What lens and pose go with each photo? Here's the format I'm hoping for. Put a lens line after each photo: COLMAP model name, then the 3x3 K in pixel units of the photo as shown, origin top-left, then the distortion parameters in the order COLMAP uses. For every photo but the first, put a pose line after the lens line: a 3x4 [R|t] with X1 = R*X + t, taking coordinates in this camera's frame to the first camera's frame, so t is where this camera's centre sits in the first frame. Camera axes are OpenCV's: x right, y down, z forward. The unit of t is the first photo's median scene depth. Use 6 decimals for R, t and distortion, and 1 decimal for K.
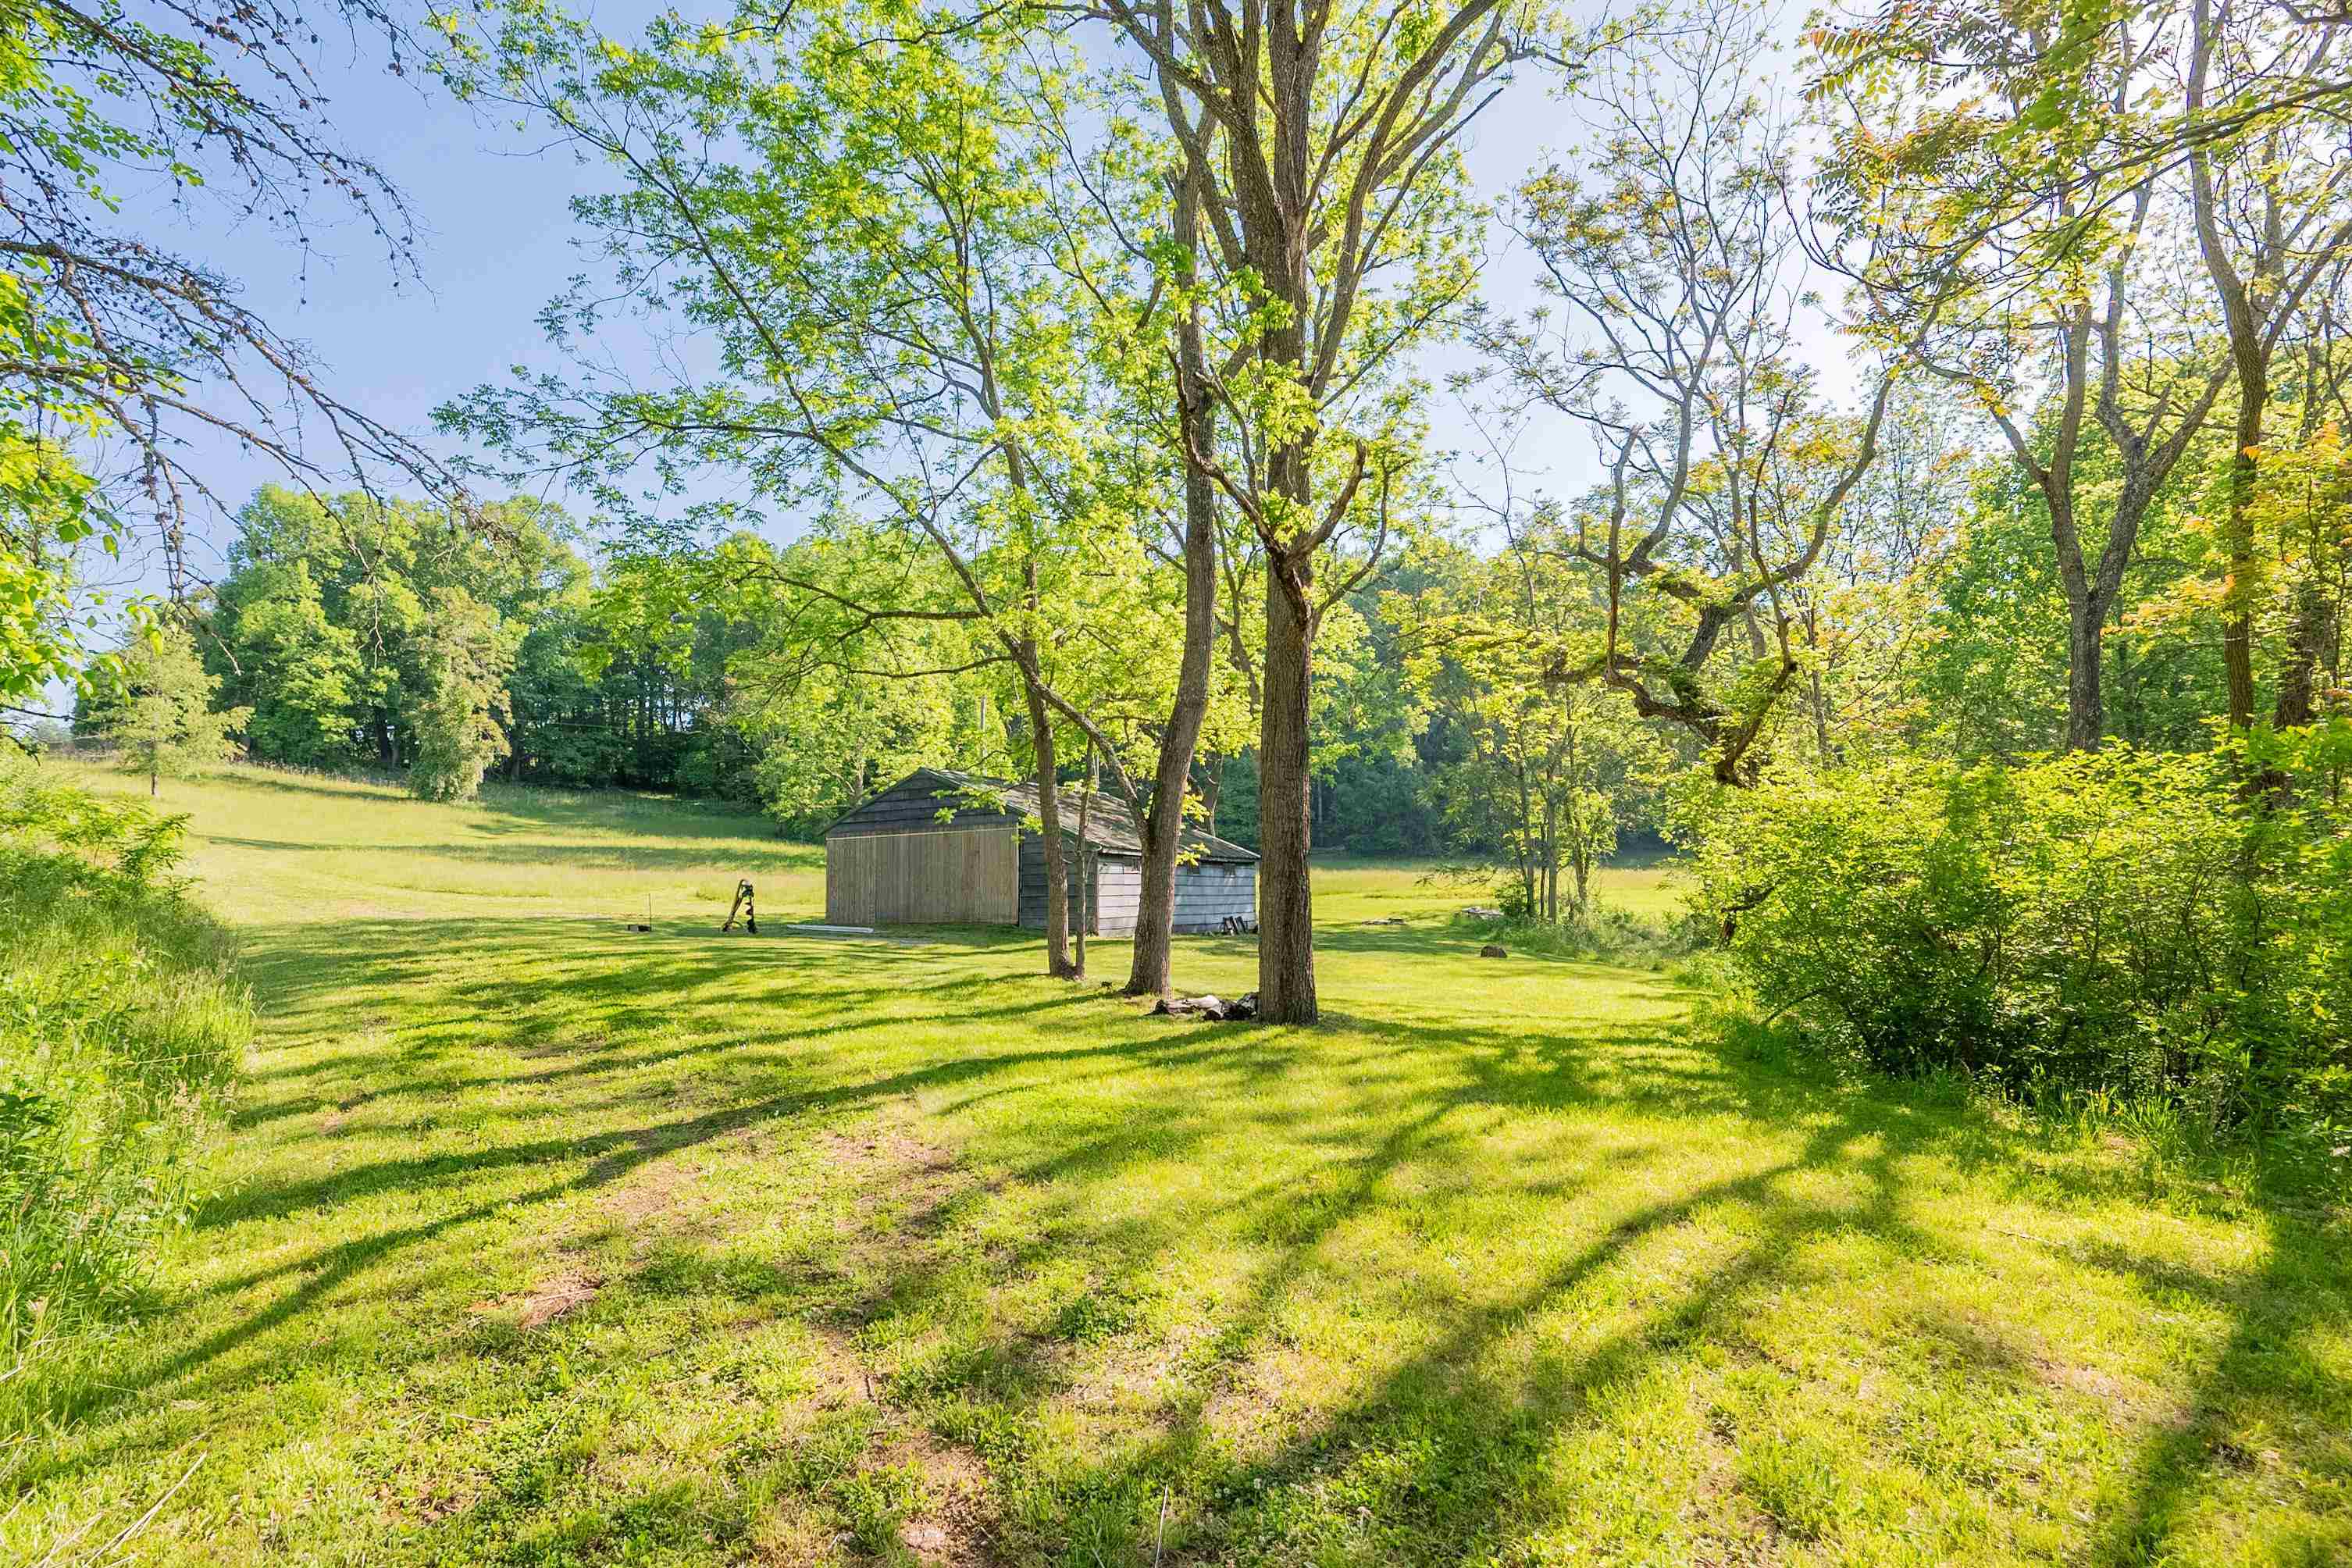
lens RADIAL K [[1080.0, 0, 1178.0], [0, 1080.0, 794.3], [0, 0, 1]] dist [0.001160, -0.000970]
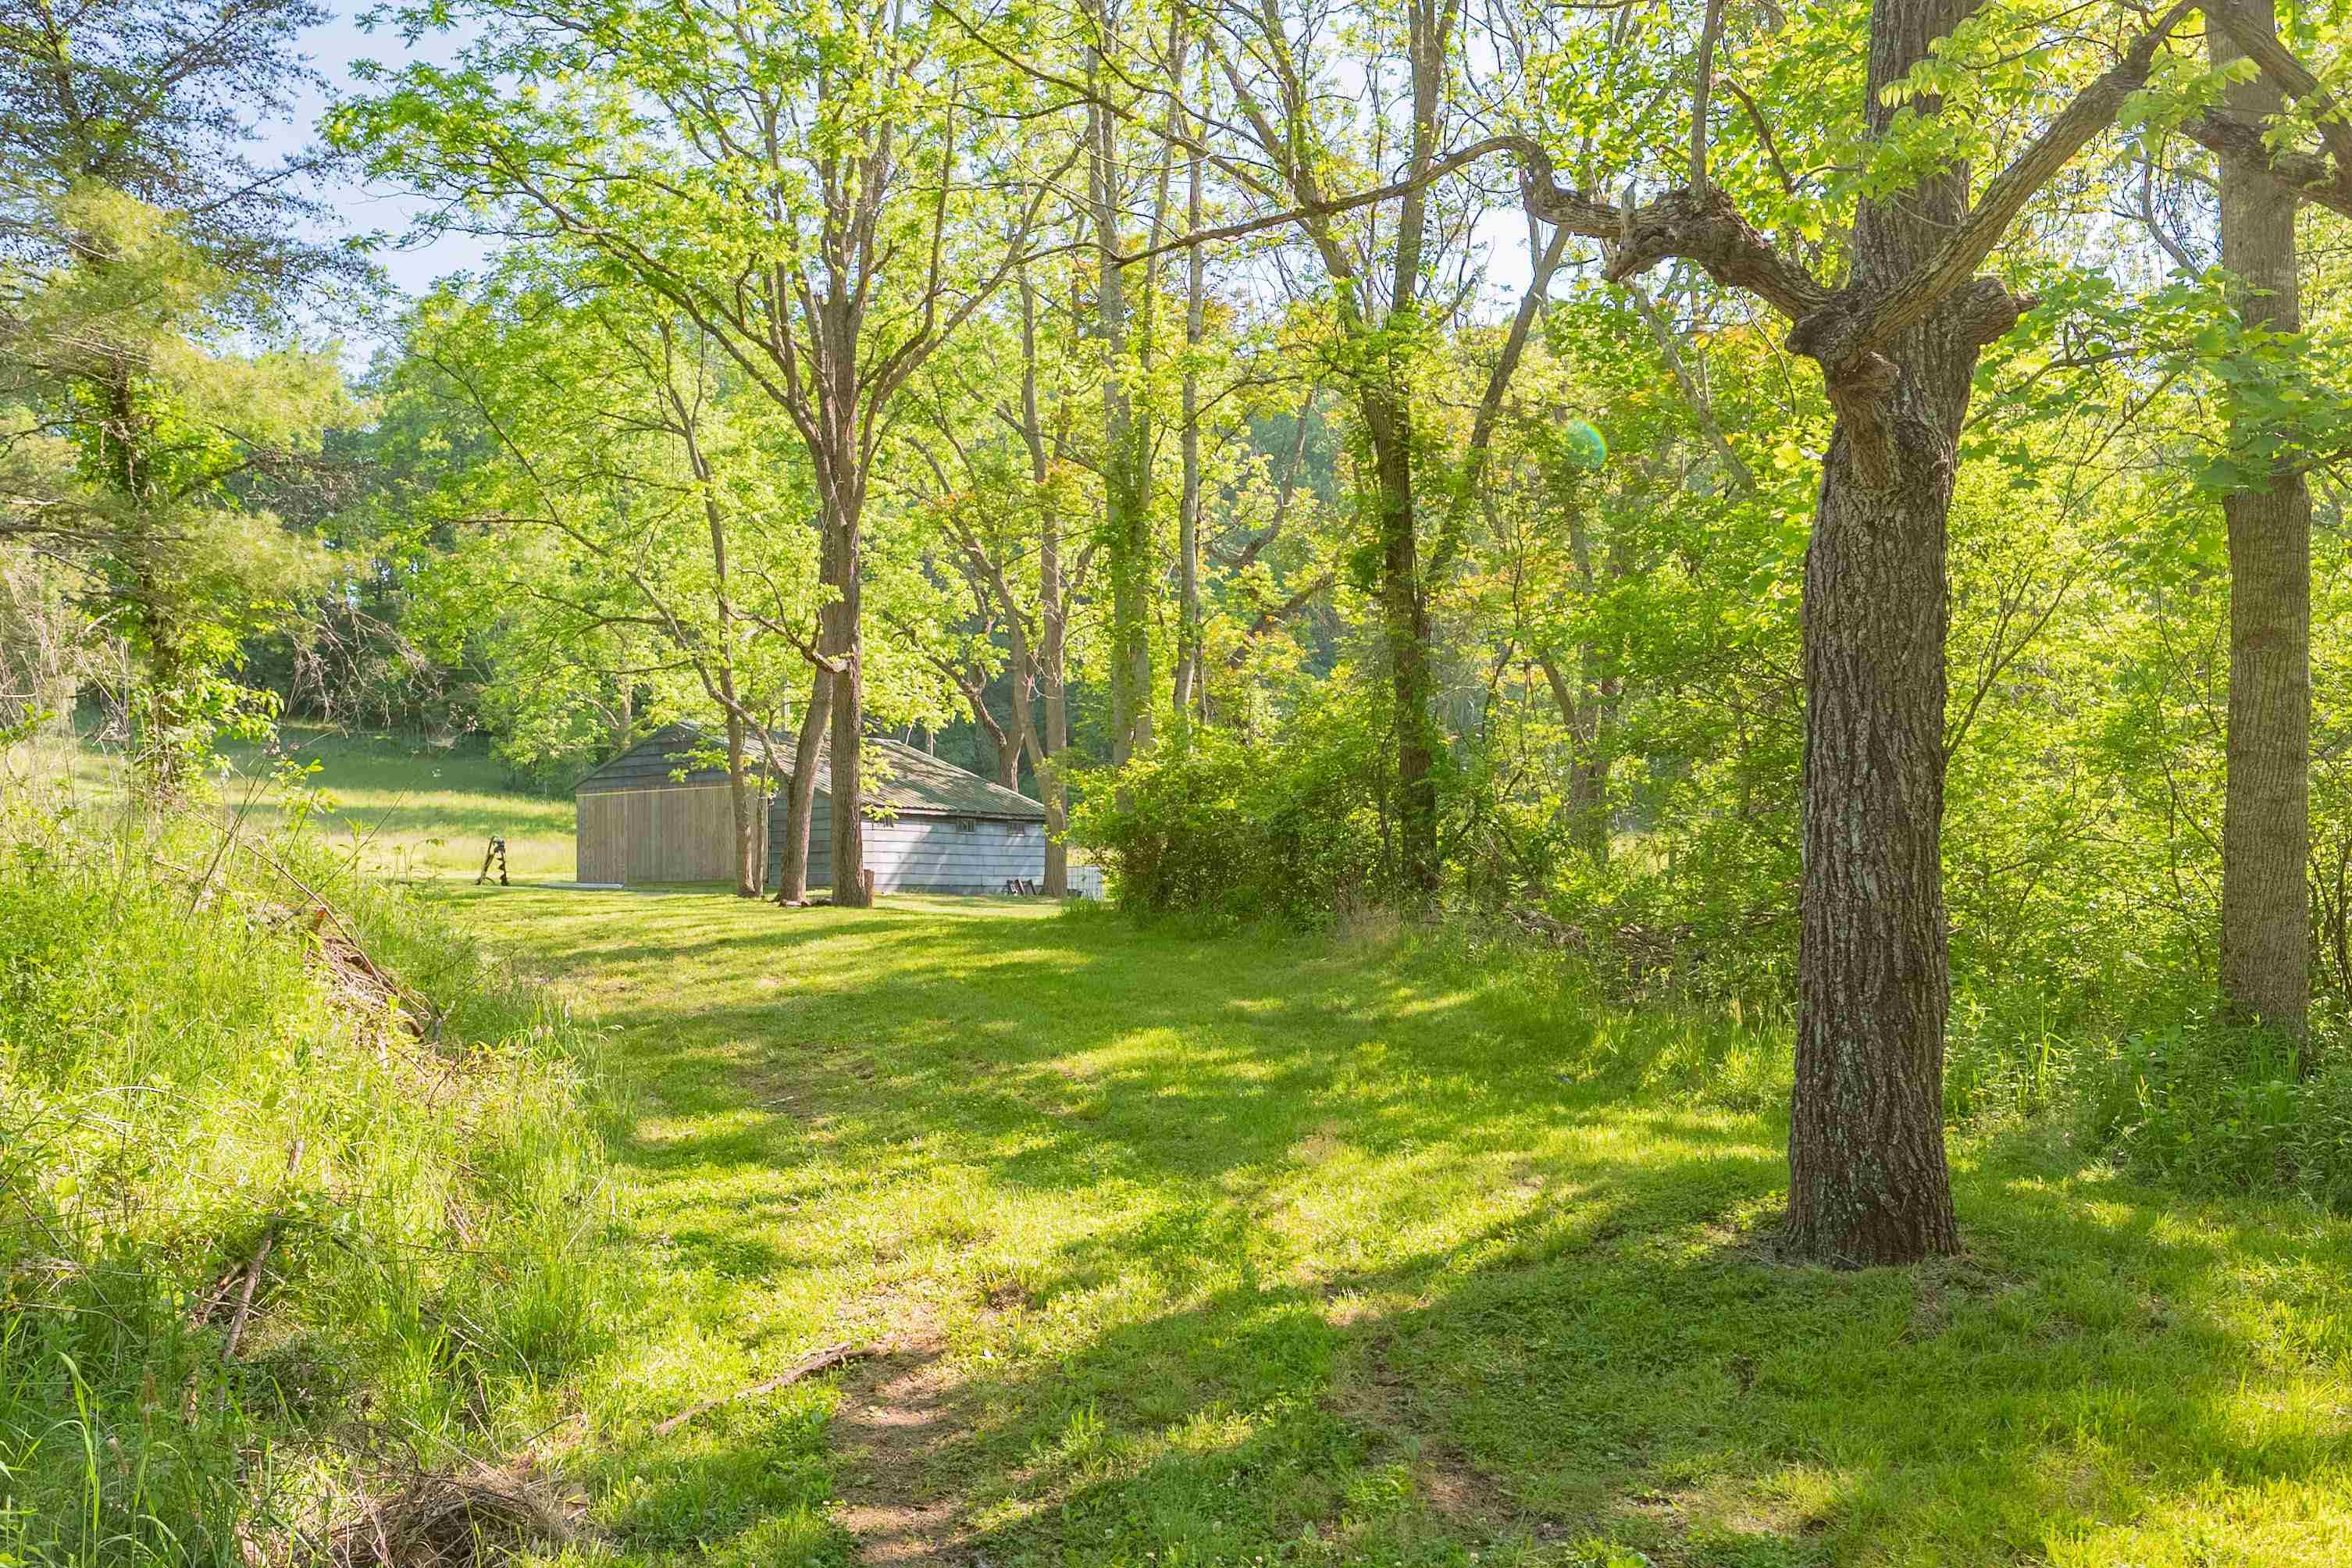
lens RADIAL K [[2052.4, 0, 1184.1], [0, 2052.4, 783.8], [0, 0, 1]] dist [-0.006164, 0.013639]
pose [[0.999541, -0.001420, -0.030275, 0.090806], [0.002577, 0.999266, 0.038222, -0.012496], [0.030199, -0.038282, 0.998811, -0.270845]]
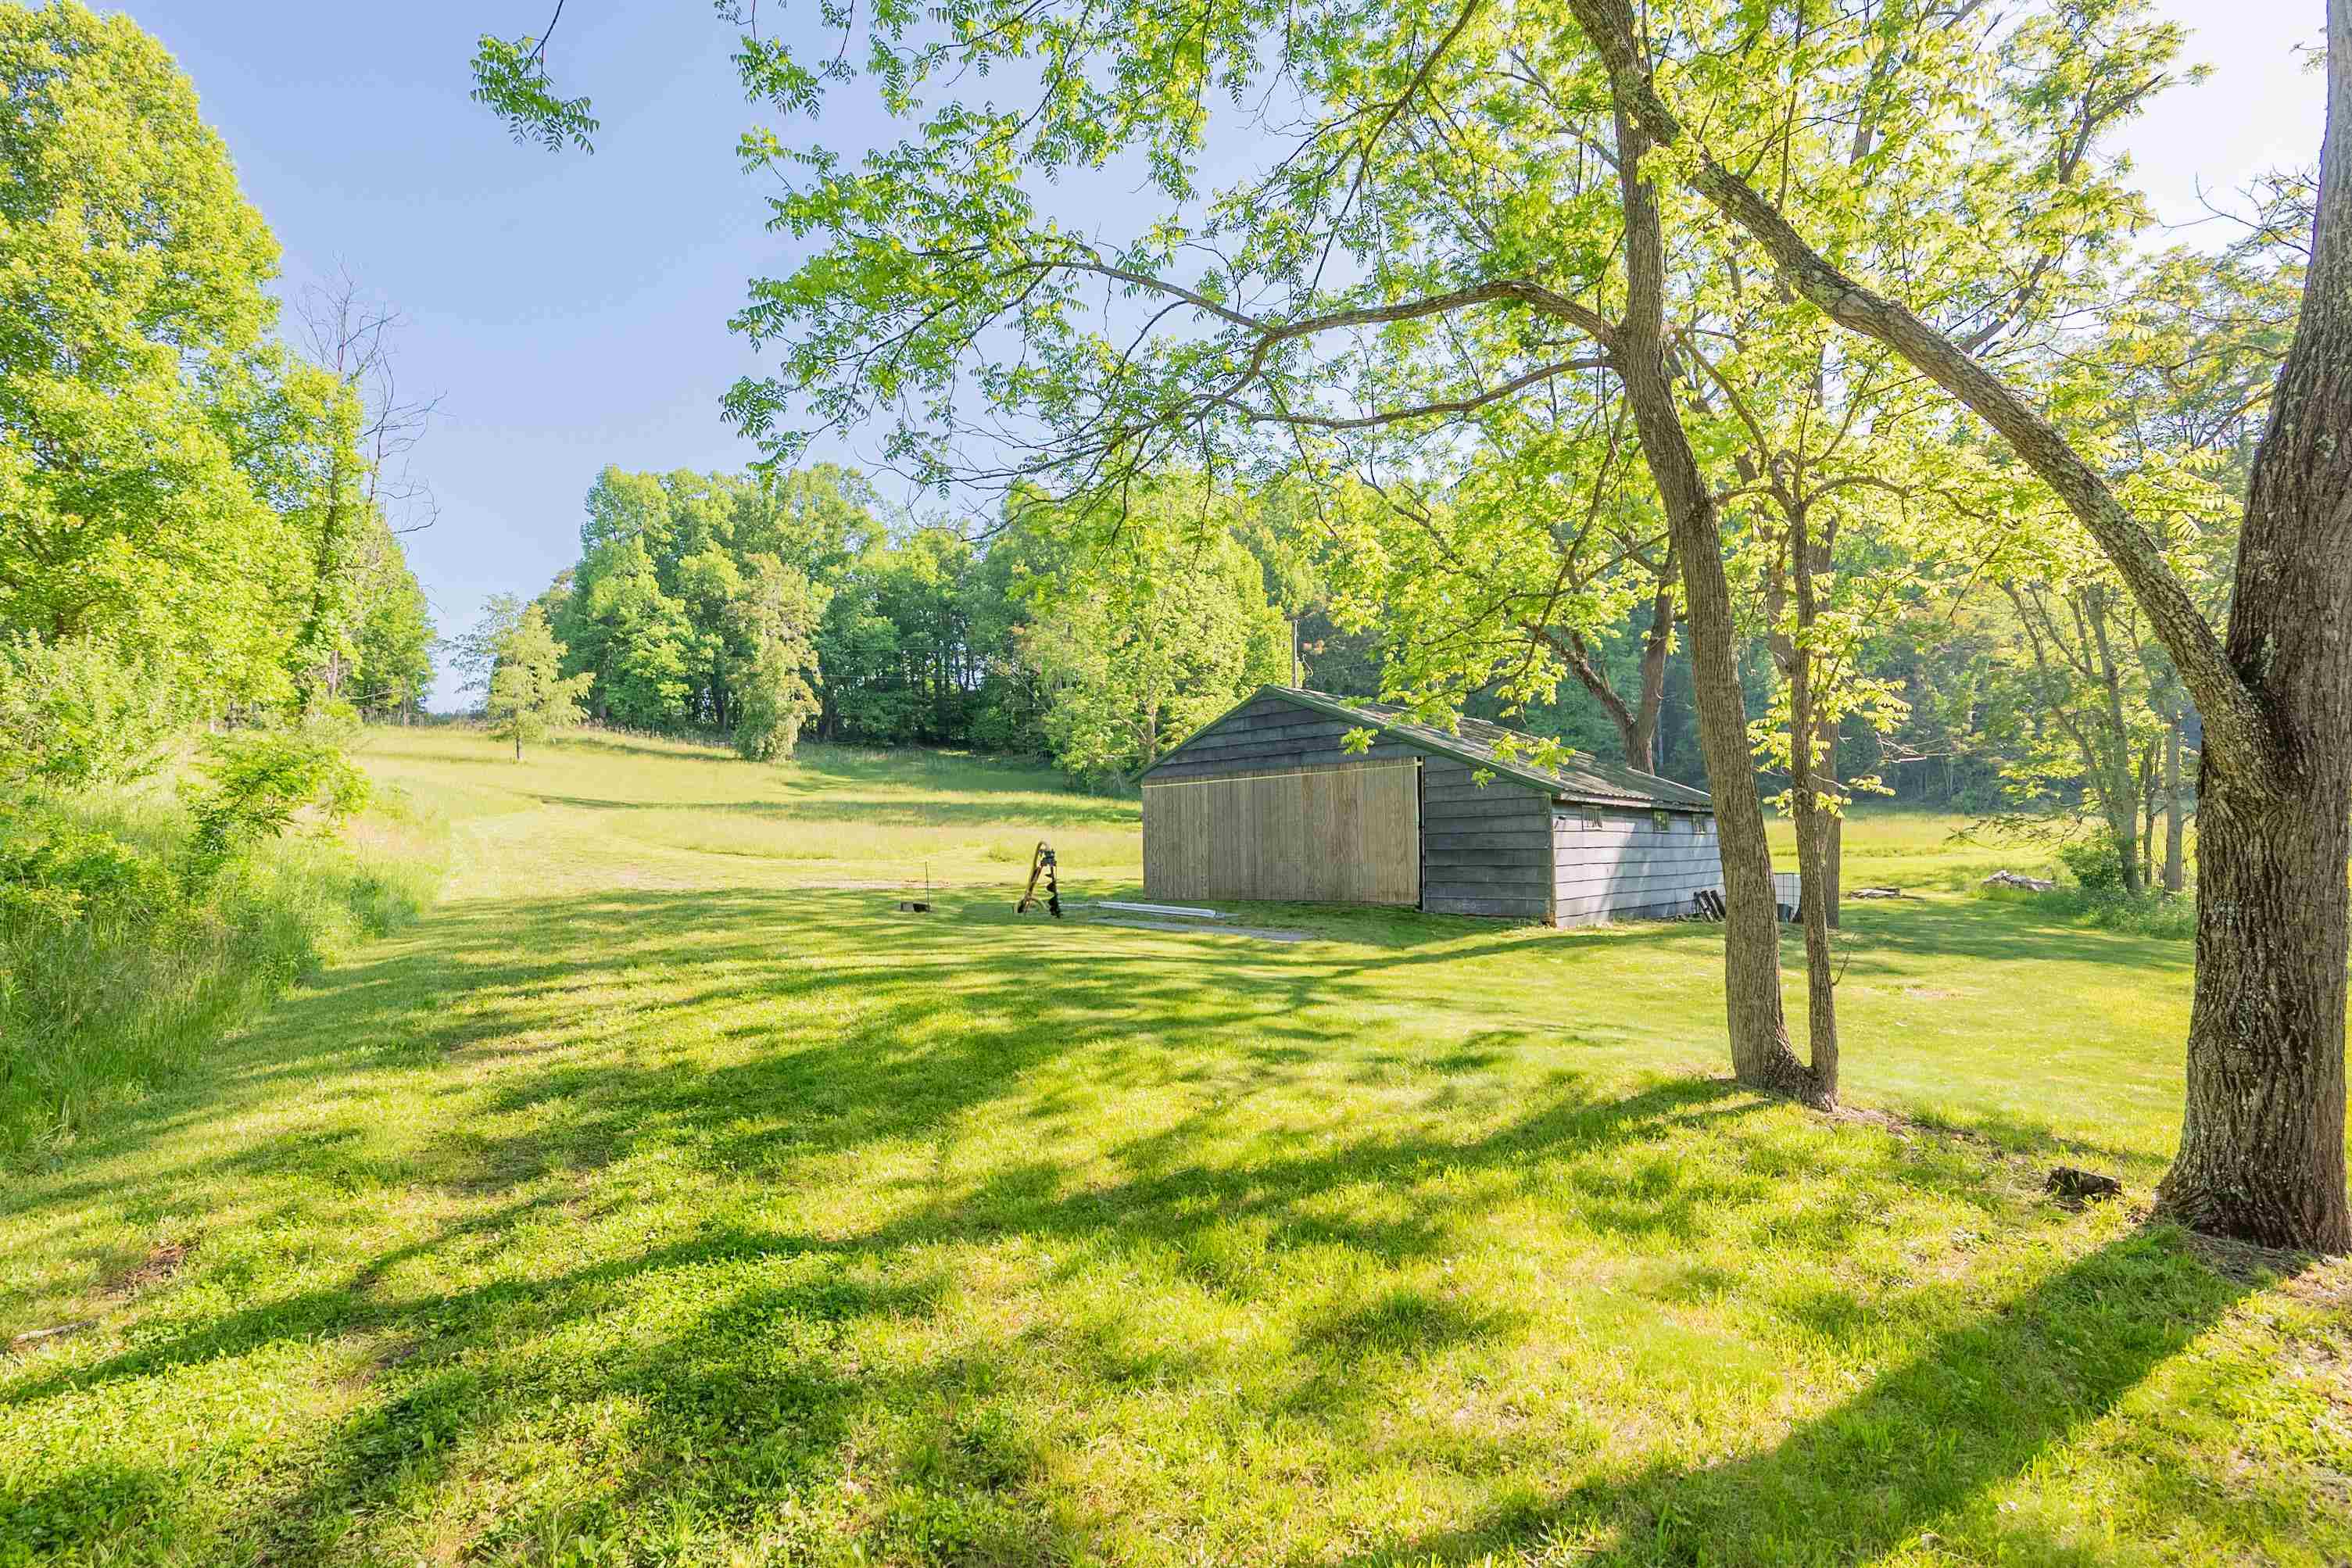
lens RADIAL K [[1080.0, 0, 1175.2], [0, 1080.0, 785.6], [0, 0, 1]] dist [0.001160, -0.000970]
pose [[0.968328, -0.015809, -0.249181, -0.039145], [0.025033, 0.999112, 0.033890, 0.005276], [0.248424, -0.039054, 0.967864, 0.093467]]
